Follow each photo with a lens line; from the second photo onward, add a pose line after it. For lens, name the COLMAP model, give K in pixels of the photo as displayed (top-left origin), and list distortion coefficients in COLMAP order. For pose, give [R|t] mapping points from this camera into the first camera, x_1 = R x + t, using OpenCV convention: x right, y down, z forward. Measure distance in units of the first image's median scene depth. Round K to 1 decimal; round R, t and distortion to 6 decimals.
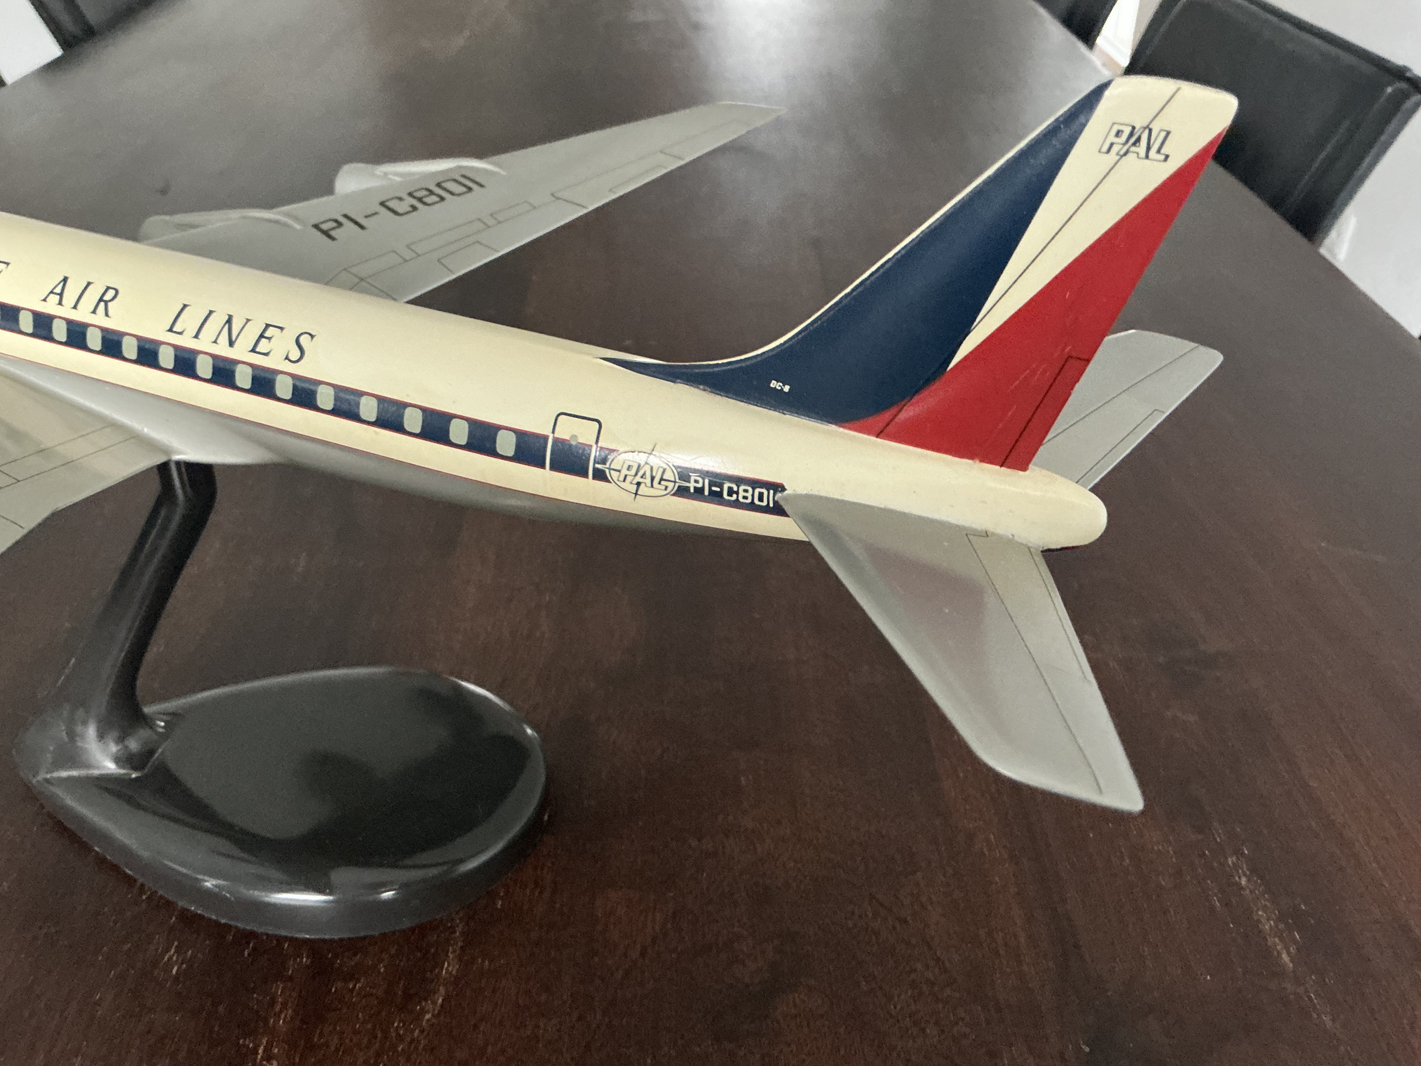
lens RADIAL K [[1200.8, 0, 704.8], [0, 1200.8, 529.2], [0, 0, 1]] dist [0.077673, -0.175206]
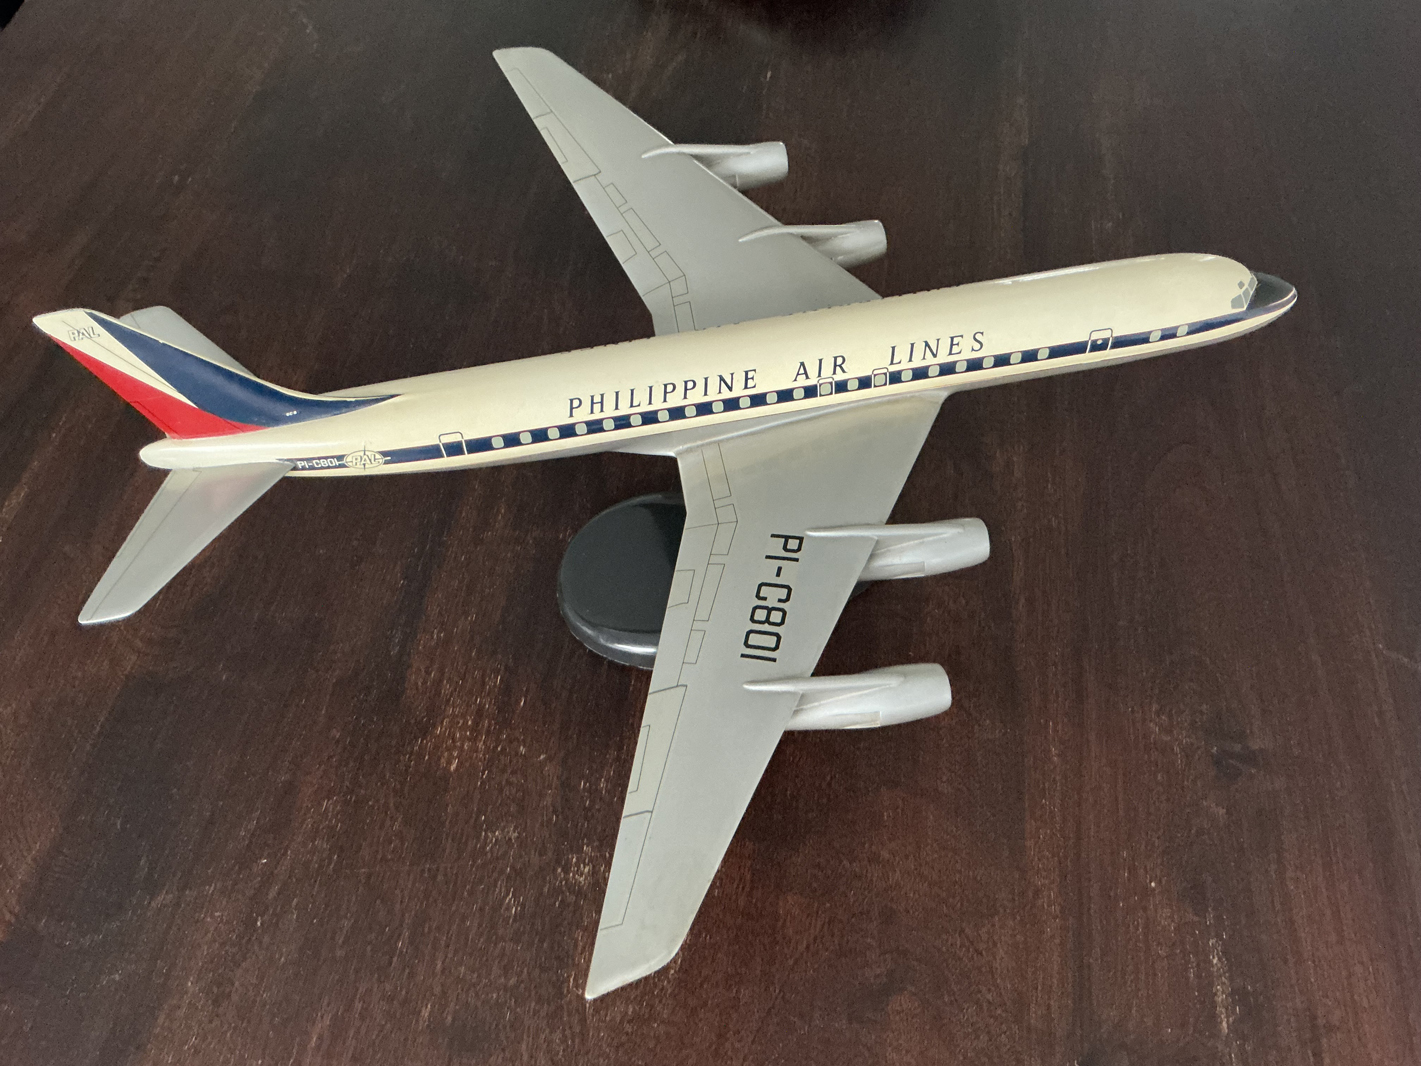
lens RADIAL K [[1200.8, 0, 704.8], [0, 1200.8, 529.2], [0, 0, 1]] dist [0.077673, -0.175206]
pose [[0.988319, 0.135220, -0.070298, -0.143130], [-0.098259, 0.917960, 0.384310, -0.720052], [0.116497, -0.372913, 0.920524, -0.244640]]
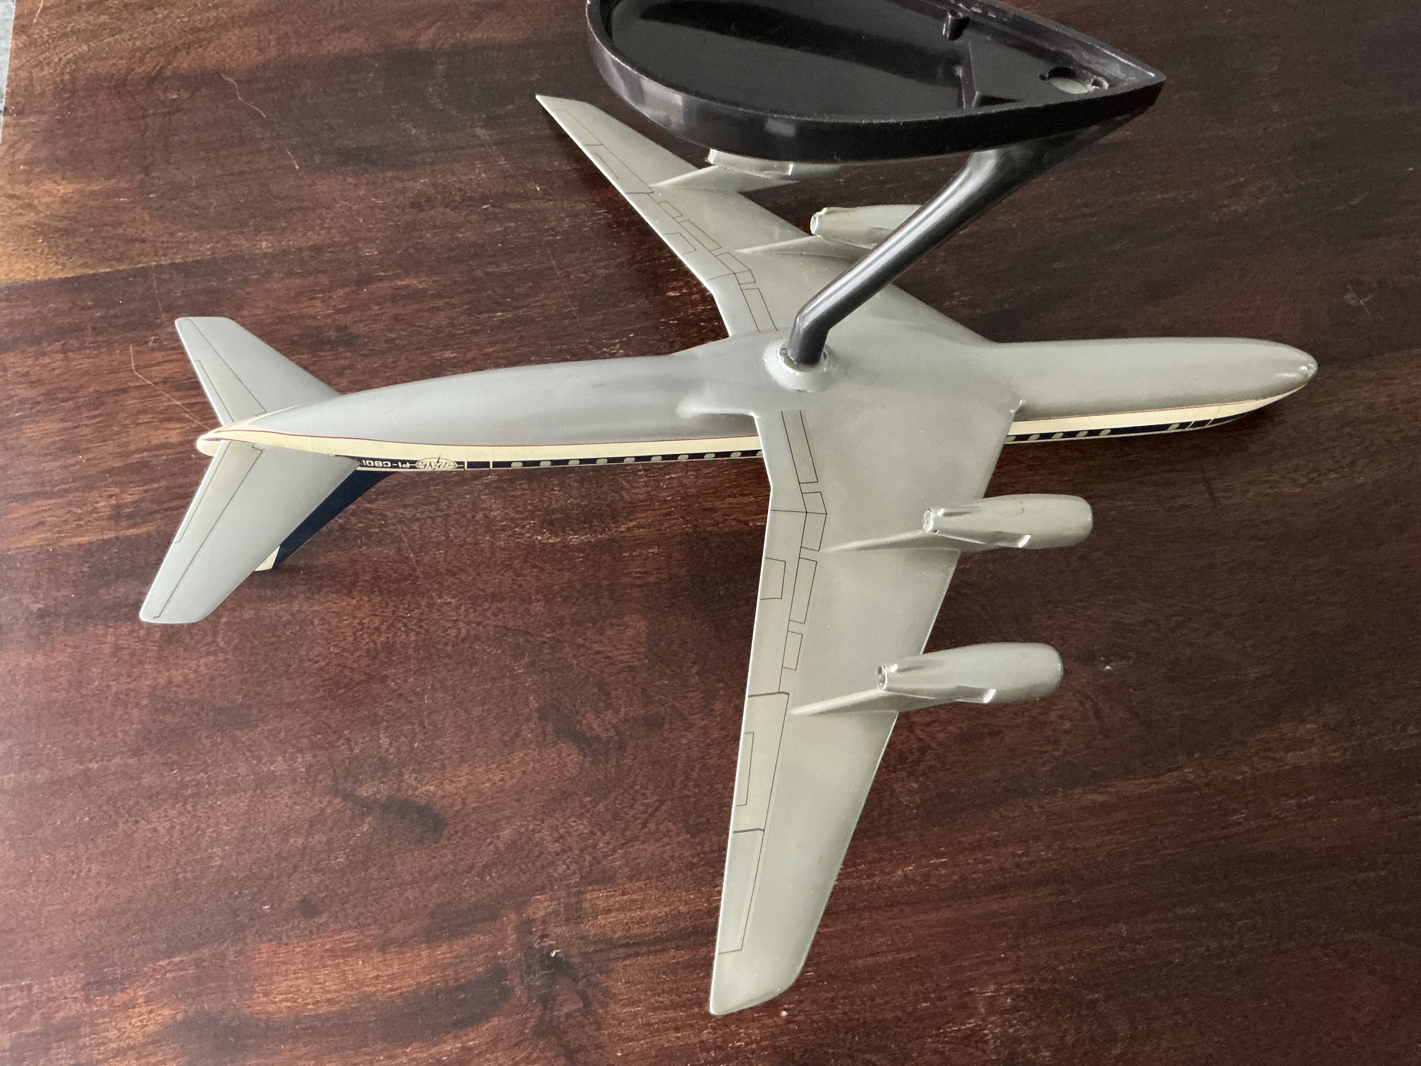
lens RADIAL K [[1174.1, 0, 706.0], [0, 1174.1, 537.5], [0, 0, 1]] dist [0.122223, -0.244382]
pose [[0.162236, 0.910007, -0.381531, 0.393801], [-0.568530, 0.402230, 0.717625, -0.823312], [0.806507, 0.100487, 0.582622, 0.237265]]
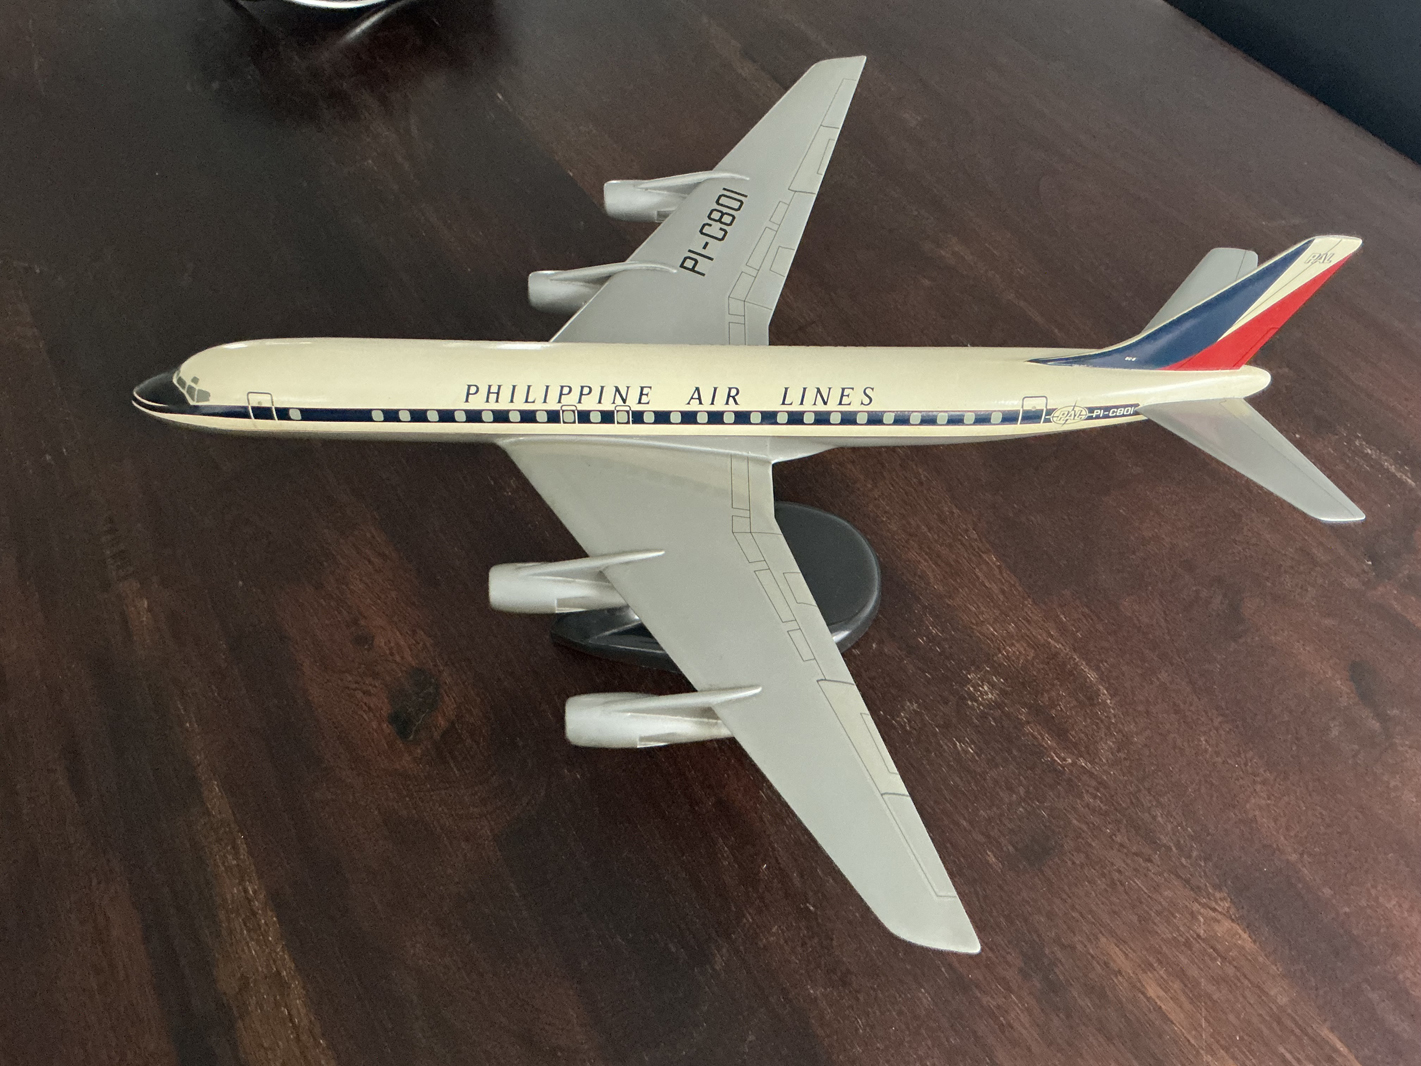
lens RADIAL K [[1174.1, 0, 706.0], [0, 1174.1, 537.5], [0, 0, 1]] dist [0.122223, -0.244382]
pose [[0.851728, -0.431802, 0.296827, -1.124374], [0.301353, 0.867090, 0.396663, -0.689535], [-0.428656, -0.248400, 0.868649, -0.248585]]
